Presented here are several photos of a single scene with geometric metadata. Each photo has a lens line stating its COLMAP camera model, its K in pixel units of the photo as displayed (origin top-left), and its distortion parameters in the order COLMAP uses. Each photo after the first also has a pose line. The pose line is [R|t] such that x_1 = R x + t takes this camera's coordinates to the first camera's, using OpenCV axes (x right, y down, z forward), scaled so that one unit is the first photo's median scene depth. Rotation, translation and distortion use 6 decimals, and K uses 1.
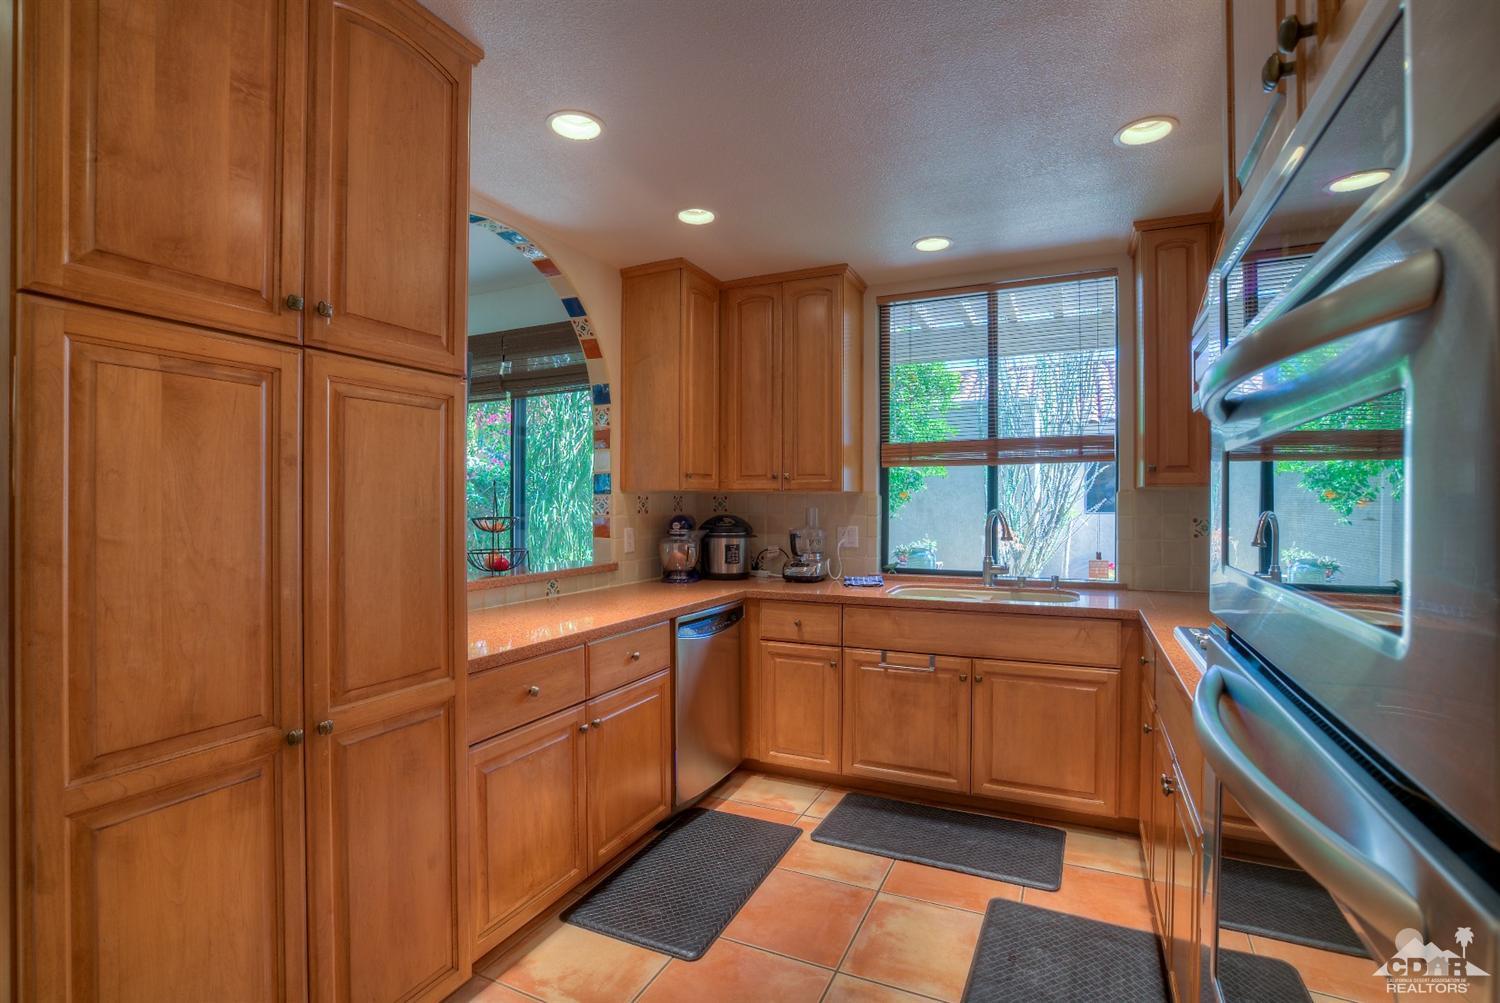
lens RADIAL K [[694.6, 0, 756.3], [0, 694.6, 506.8], [0, 0, 1]] dist [-0.054271, 0.022055]
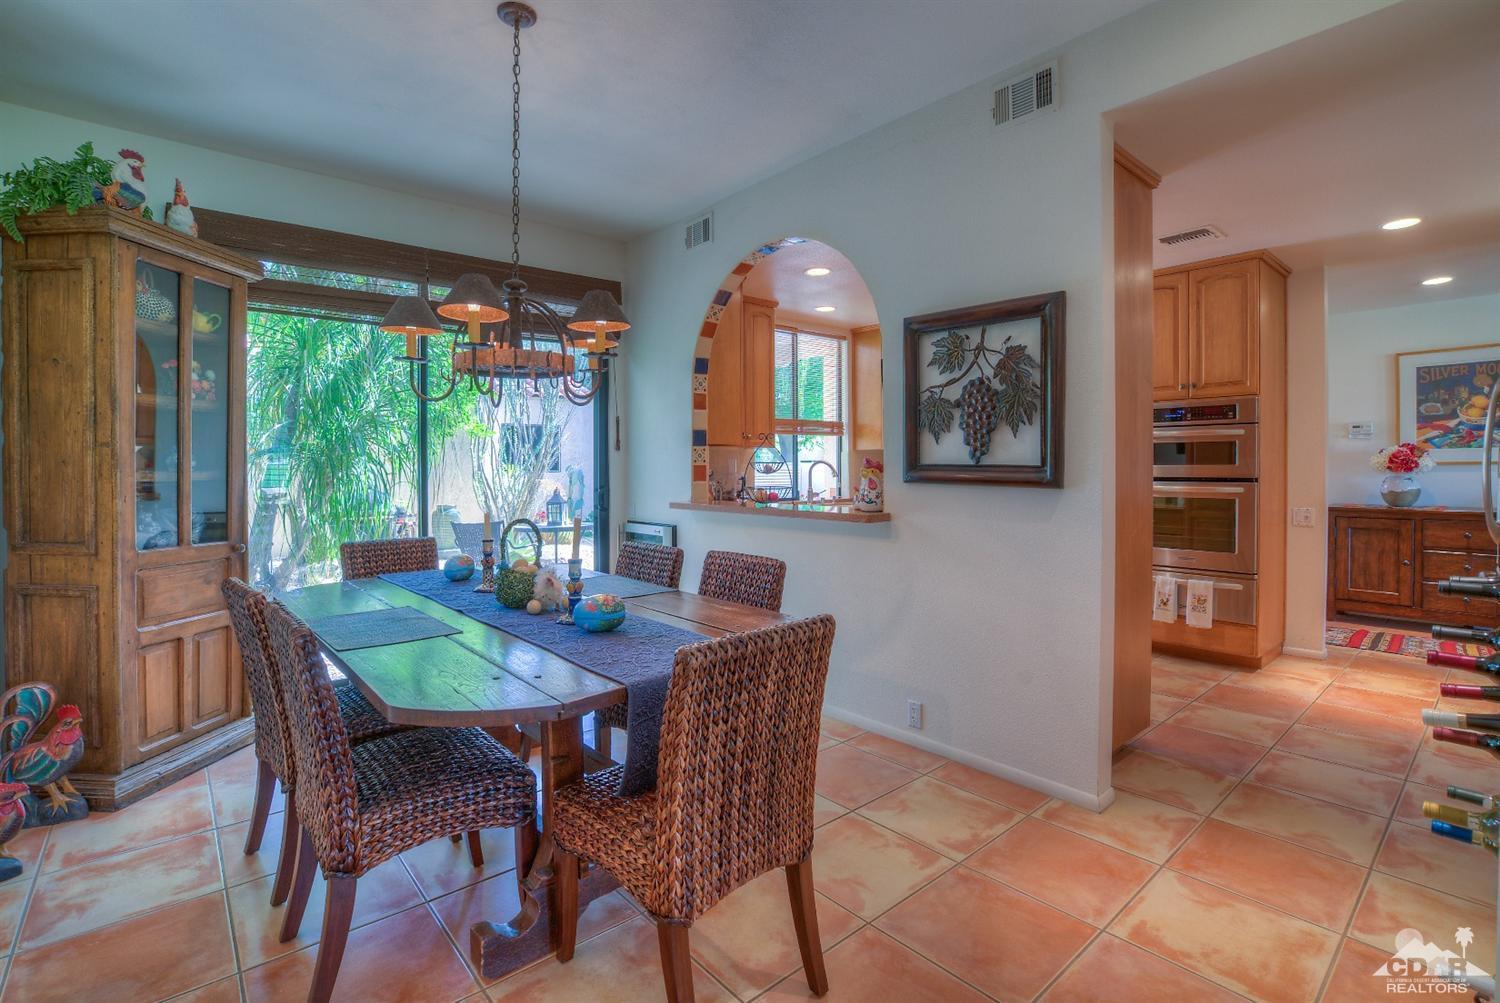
lens RADIAL K [[734.2, 0, 743.7], [0, 734.2, 471.6], [0, 0, 1]] dist [-0.059926, 0.026259]
pose [[0.387155, -0.003297, 0.922009, -1.697977], [0.003741, 0.999991, 0.002005, 0.034177], [-0.922007, 0.002673, 0.387164, 0.507288]]
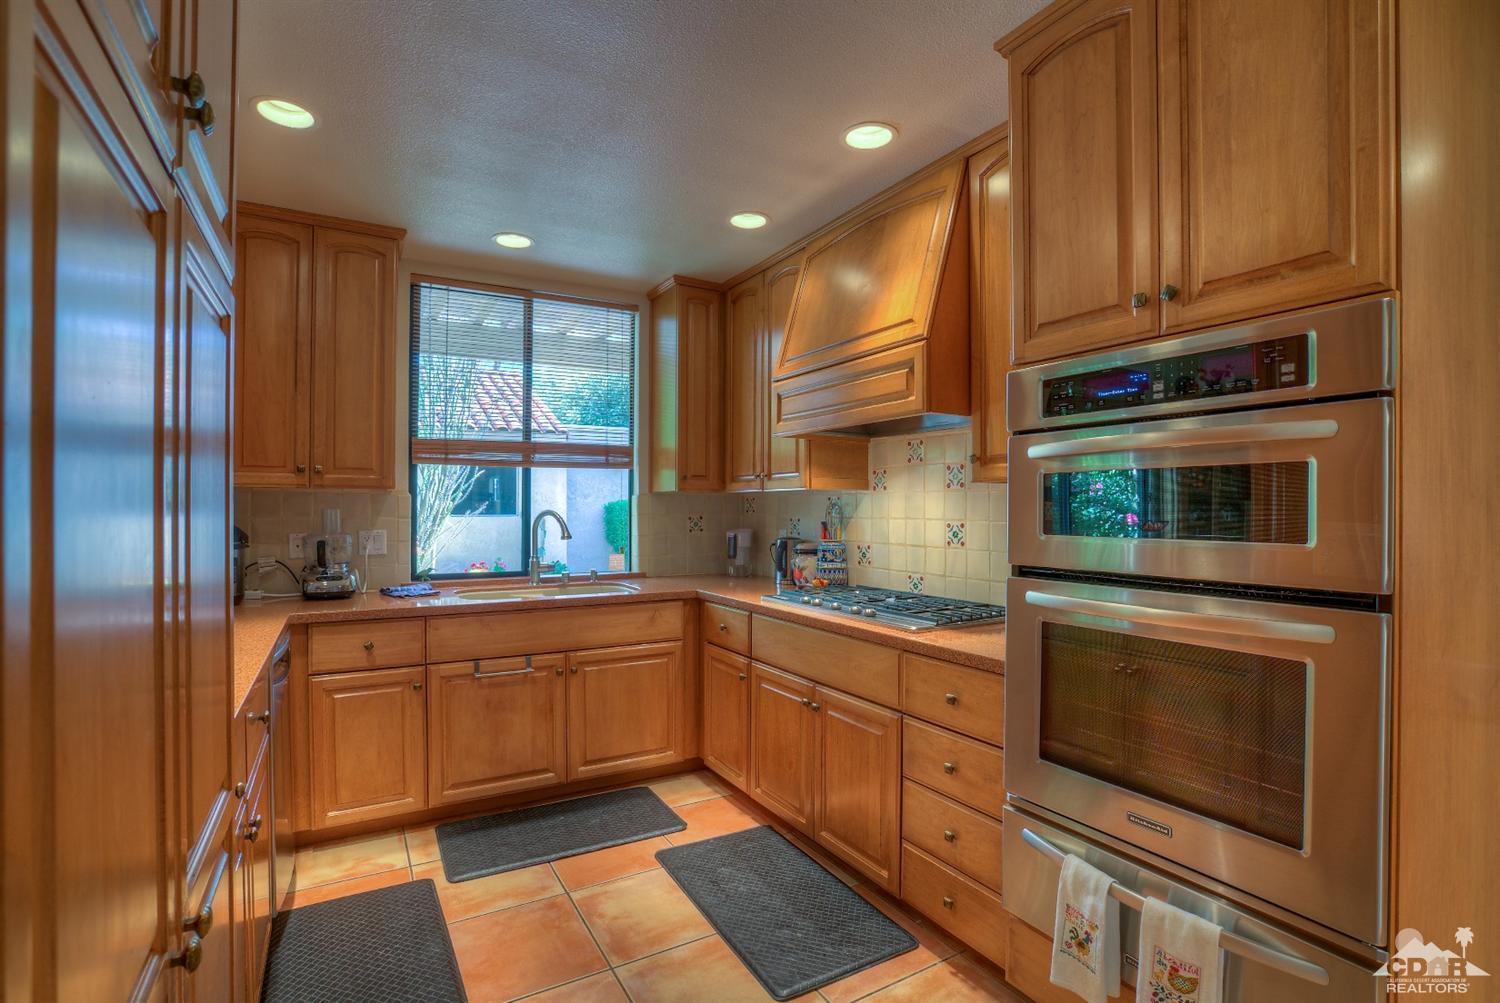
lens RADIAL K [[694.6, 0, 756.3], [0, 694.6, 506.8], [0, 0, 1]] dist [-0.054271, 0.022055]
pose [[0.578540, 0.002143, 0.815651, -0.364771], [0.001151, 0.999993, -0.003444, 0.003584], [-0.815653, 0.002931, 0.578534, 0.153994]]
